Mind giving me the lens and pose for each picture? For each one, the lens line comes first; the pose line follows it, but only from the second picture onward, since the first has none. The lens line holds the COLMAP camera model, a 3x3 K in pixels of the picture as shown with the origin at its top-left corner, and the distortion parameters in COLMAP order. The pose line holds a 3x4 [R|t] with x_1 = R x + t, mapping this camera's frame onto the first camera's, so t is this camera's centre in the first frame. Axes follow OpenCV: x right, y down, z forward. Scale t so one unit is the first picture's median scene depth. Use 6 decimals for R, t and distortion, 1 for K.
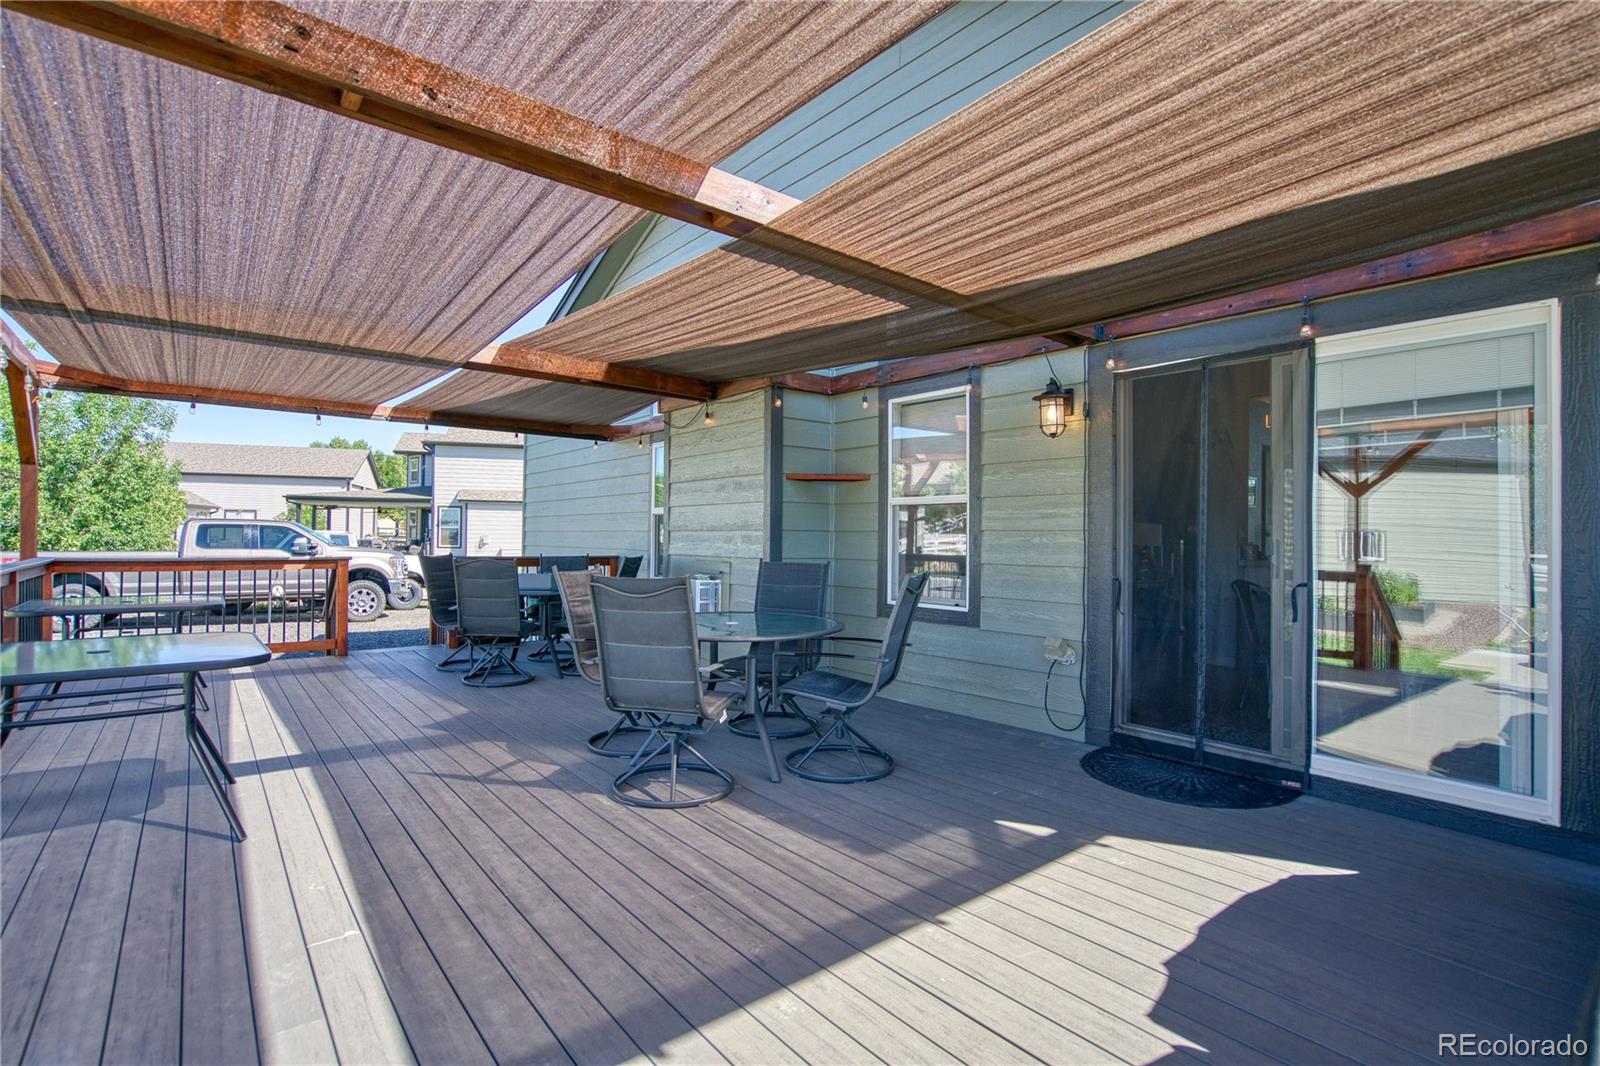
lens RADIAL K [[745.6, 0, 799.5], [0, 745.6, 538.2], [0, 0, 1]] dist [-0.033932, 0.010519]
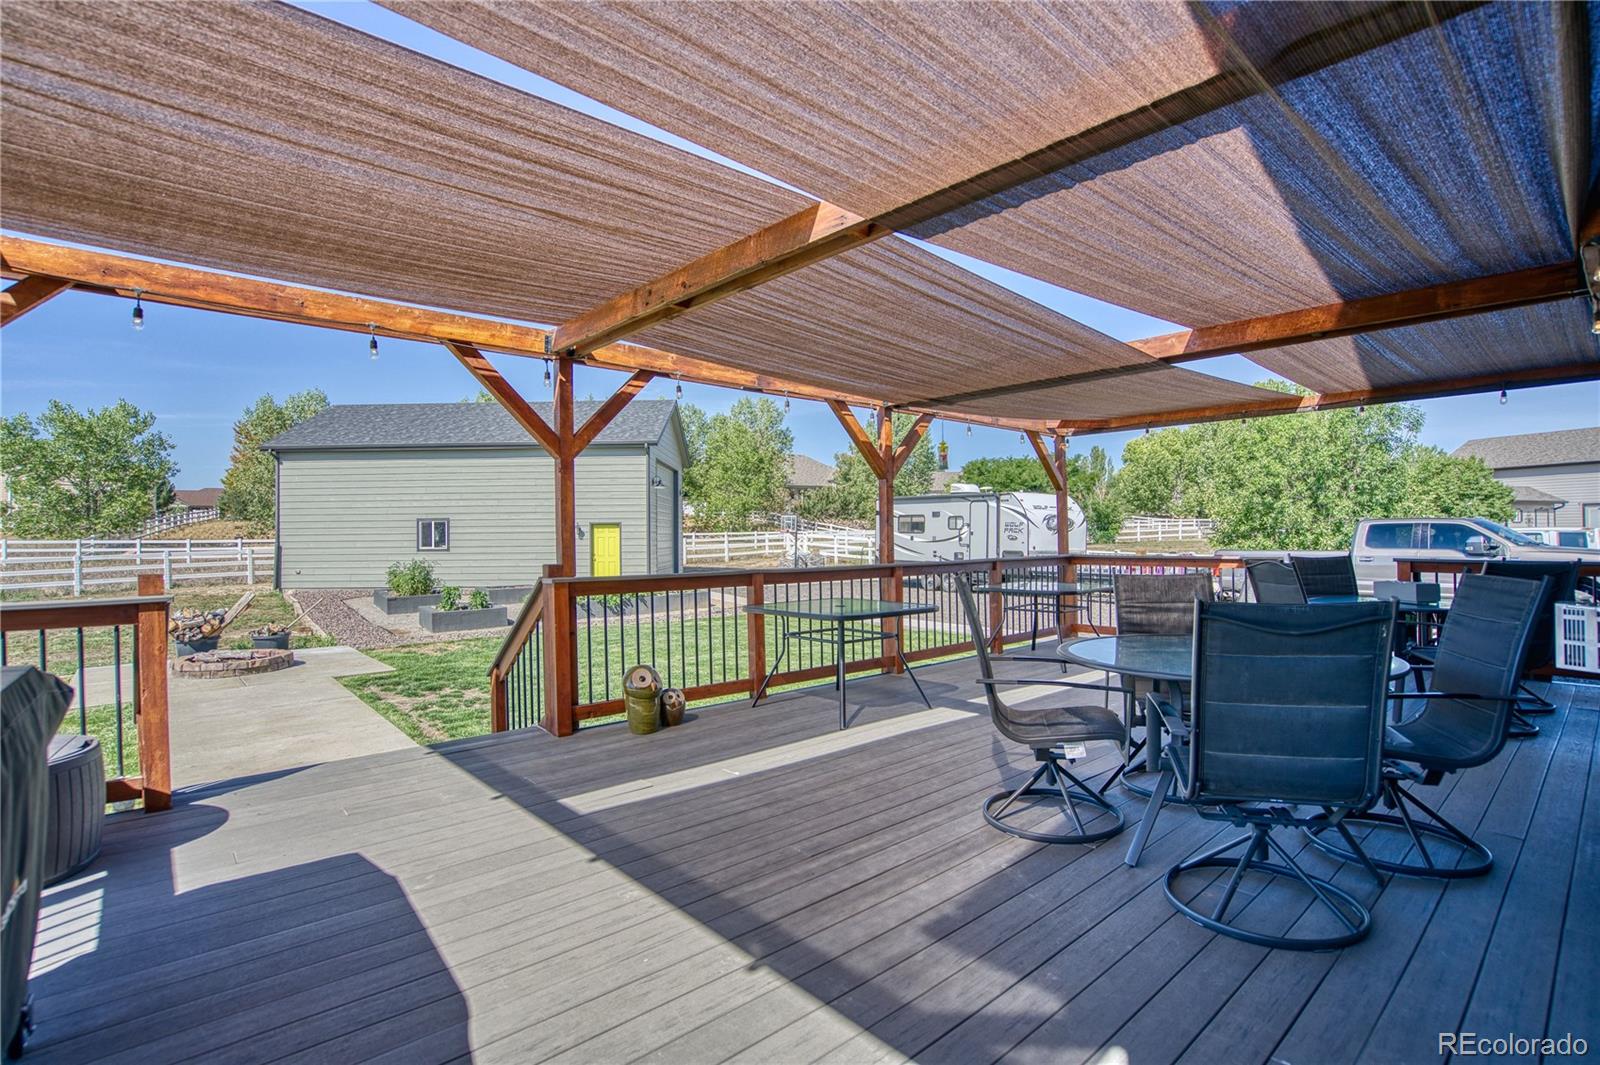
lens RADIAL K [[745.6, 0, 795.9], [0, 745.6, 539.1], [0, 0, 1]] dist [-0.033932, 0.010519]
pose [[0.056101, -0.010685, -0.998368, 0.890962], [0.012479, 0.999872, -0.010000, 0.008753], [0.998347, -0.011897, 0.056227, 0.822251]]
